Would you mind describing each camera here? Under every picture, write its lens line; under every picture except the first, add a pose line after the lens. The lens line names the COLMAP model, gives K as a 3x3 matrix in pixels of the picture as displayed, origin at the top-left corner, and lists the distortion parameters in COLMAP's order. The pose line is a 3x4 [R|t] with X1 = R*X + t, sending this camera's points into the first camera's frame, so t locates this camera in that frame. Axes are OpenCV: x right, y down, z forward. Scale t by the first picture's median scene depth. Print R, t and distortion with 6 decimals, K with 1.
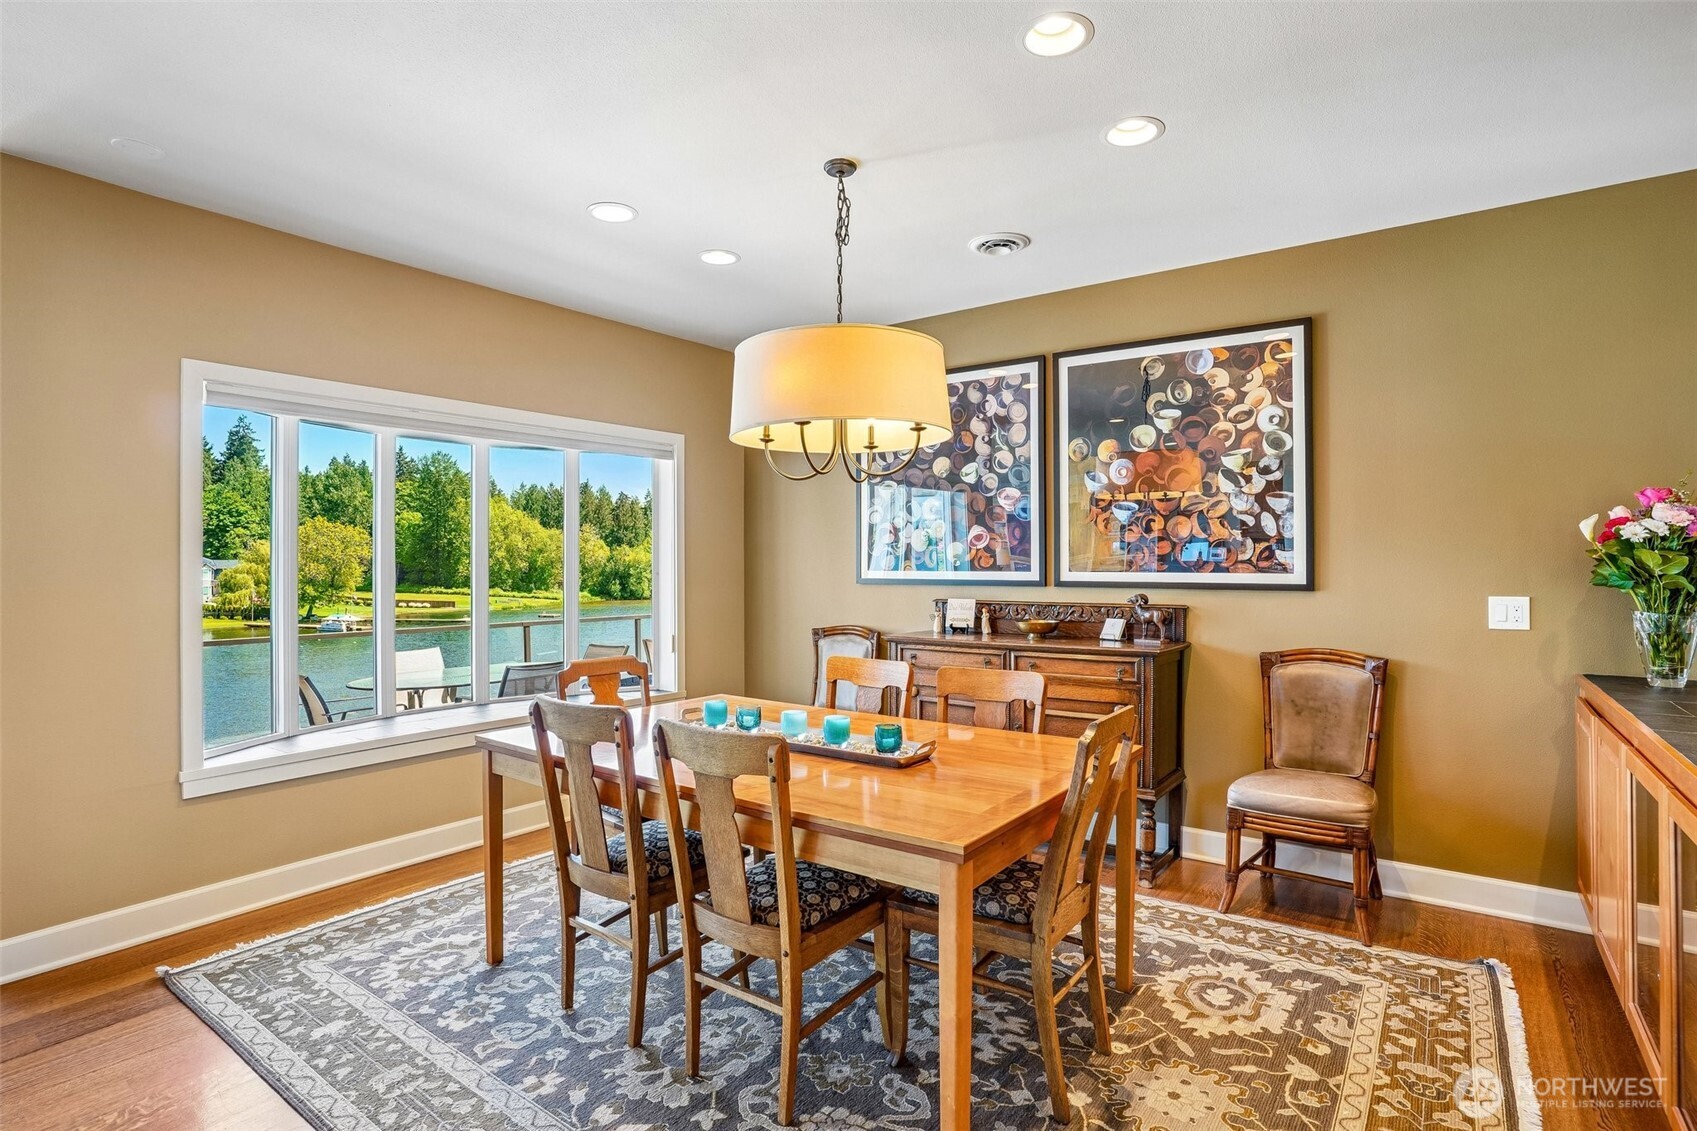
lens RADIAL K [[825.7, 0, 854.9], [0, 825.7, 559.8], [0, 0, 1]] dist [-0.081625, 0.035494]
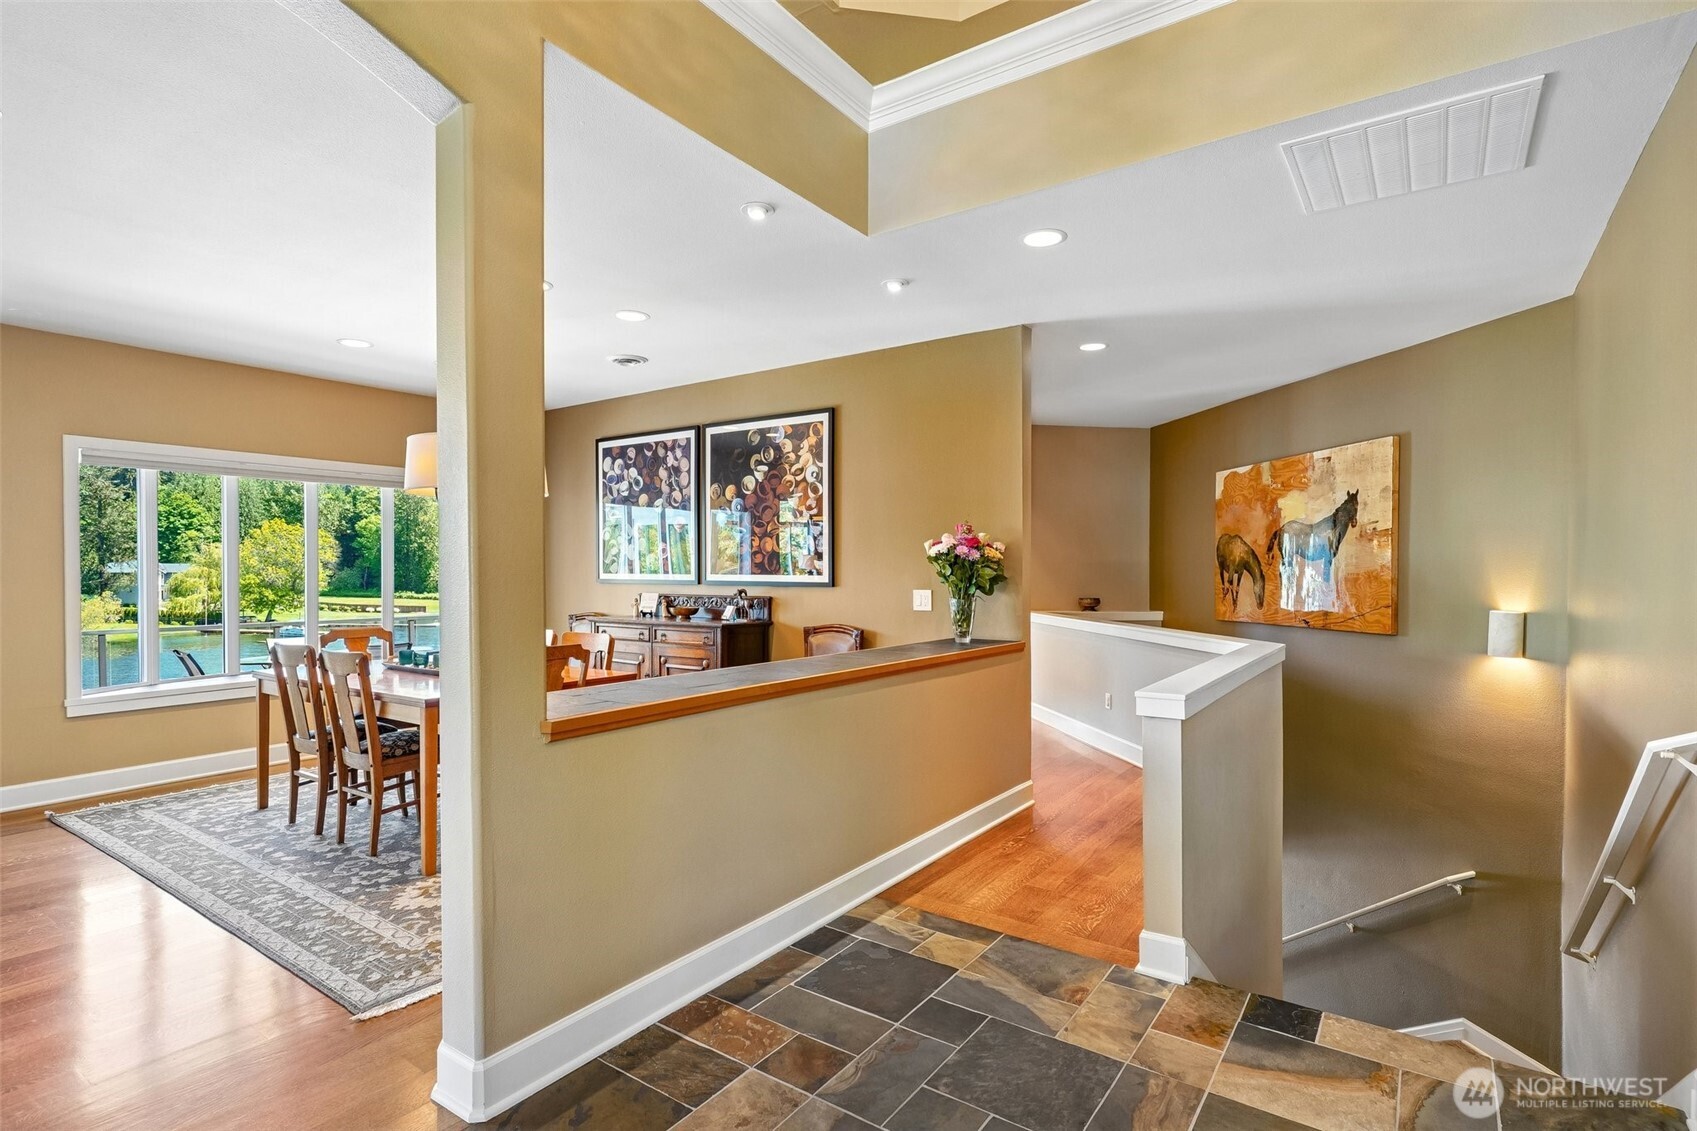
lens RADIAL K [[819.6, 0, 856.9], [0, 819.6, 573.7], [0, 0, 1]] dist [0.001462, -0.000671]
pose [[0.999772, 0.001887, 0.021292, 0.530173], [-0.002117, 0.999940, 0.010783, -0.002947], [-0.021270, -0.010826, 0.999715, -0.511820]]
